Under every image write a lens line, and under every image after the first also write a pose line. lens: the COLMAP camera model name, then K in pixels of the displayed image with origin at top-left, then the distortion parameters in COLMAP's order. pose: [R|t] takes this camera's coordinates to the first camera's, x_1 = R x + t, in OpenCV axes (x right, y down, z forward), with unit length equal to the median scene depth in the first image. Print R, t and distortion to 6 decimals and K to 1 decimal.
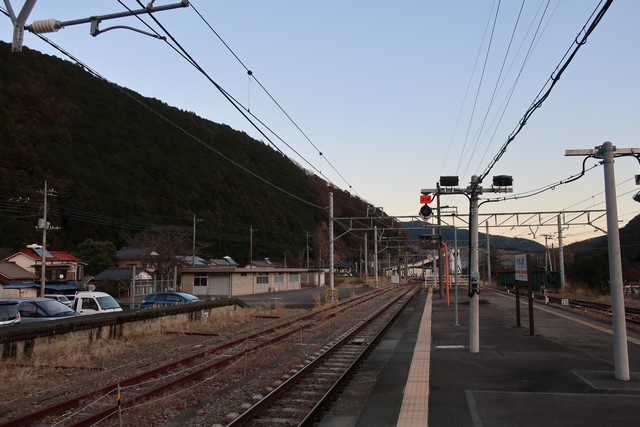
lens RADIAL K [[502.1, 0, 320.9], [0, 502.1, 213.7], [0, 0, 1]] dist [-0.006026, 0.003234]
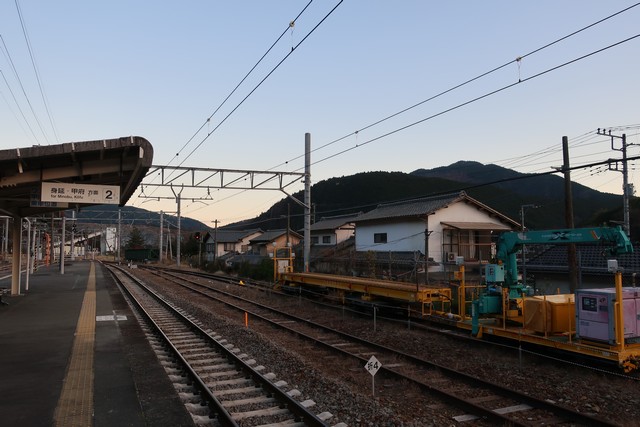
lens RADIAL K [[502.1, 0, 320.9], [0, 502.1, 213.7], [0, 0, 1]] dist [-0.006026, 0.003234]
pose [[0.801653, 0.044024, 0.596167, -0.006696], [-0.069855, 0.997351, 0.020284, -0.014968], [-0.593695, -0.057906, 0.802604, -0.130486]]
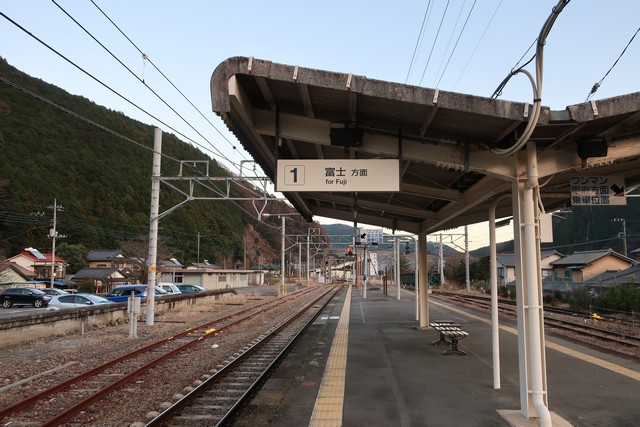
lens RADIAL K [[501.3, 0, 320.9], [0, 501.3, 214.5], [0, 0, 1]] dist [-0.007831, 0.004463]
pose [[0.987738, 0.026457, 0.153866, -0.022353], [-0.026244, 0.999650, -0.003415, -0.011203], [-0.153902, -0.000665, 0.988086, -0.099913]]
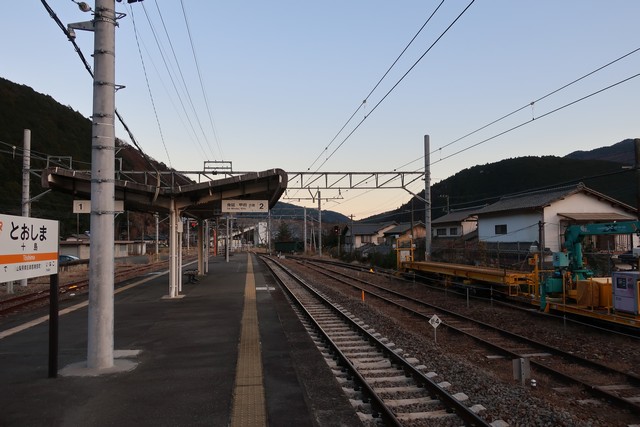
lens RADIAL K [[502.1, 0, 320.9], [0, 502.1, 213.7], [0, 0, 1]] dist [-0.006026, 0.003234]
pose [[0.935904, 0.013768, 0.351985, -0.012325], [-0.033998, 0.998102, 0.051357, -0.017497], [-0.350610, -0.060032, 0.934596, -0.152354]]
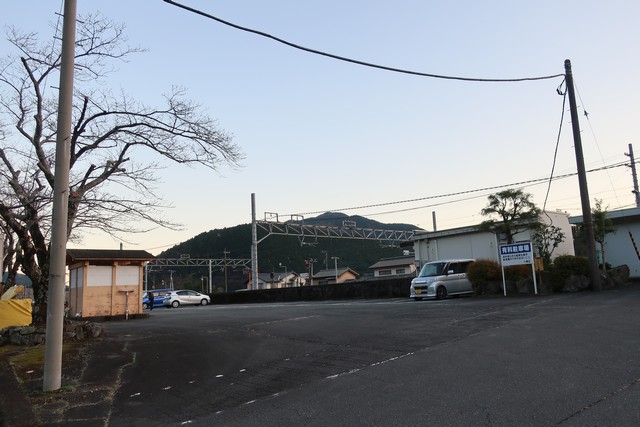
lens RADIAL K [[502.1, 0, 320.9], [0, 502.1, 213.7], [0, 0, 1]] dist [-0.006026, 0.003234]
pose [[0.619709, 0.102484, 0.778112, -0.211892], [-0.044439, 0.994429, -0.095583, -0.002322], [-0.783573, 0.024655, 0.620810, -0.136108]]
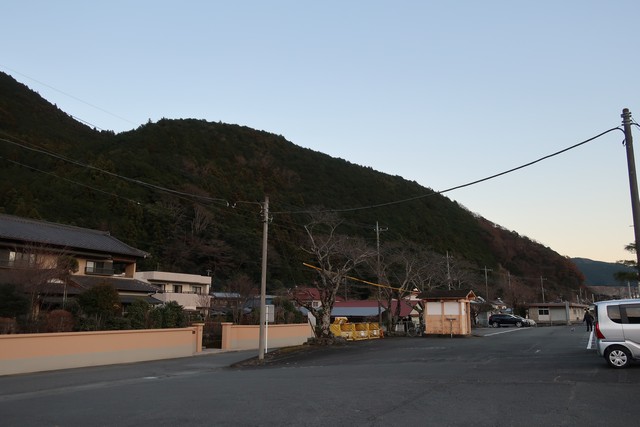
lens RADIAL K [[502.1, 0, 320.9], [0, 502.1, 213.7], [0, 0, 1]] dist [-0.006026, 0.003234]
pose [[0.962370, -0.043715, -0.268203, -0.140730], [0.022216, 0.996329, -0.082675, -0.017379], [0.270832, 0.073605, 0.959808, -0.216244]]
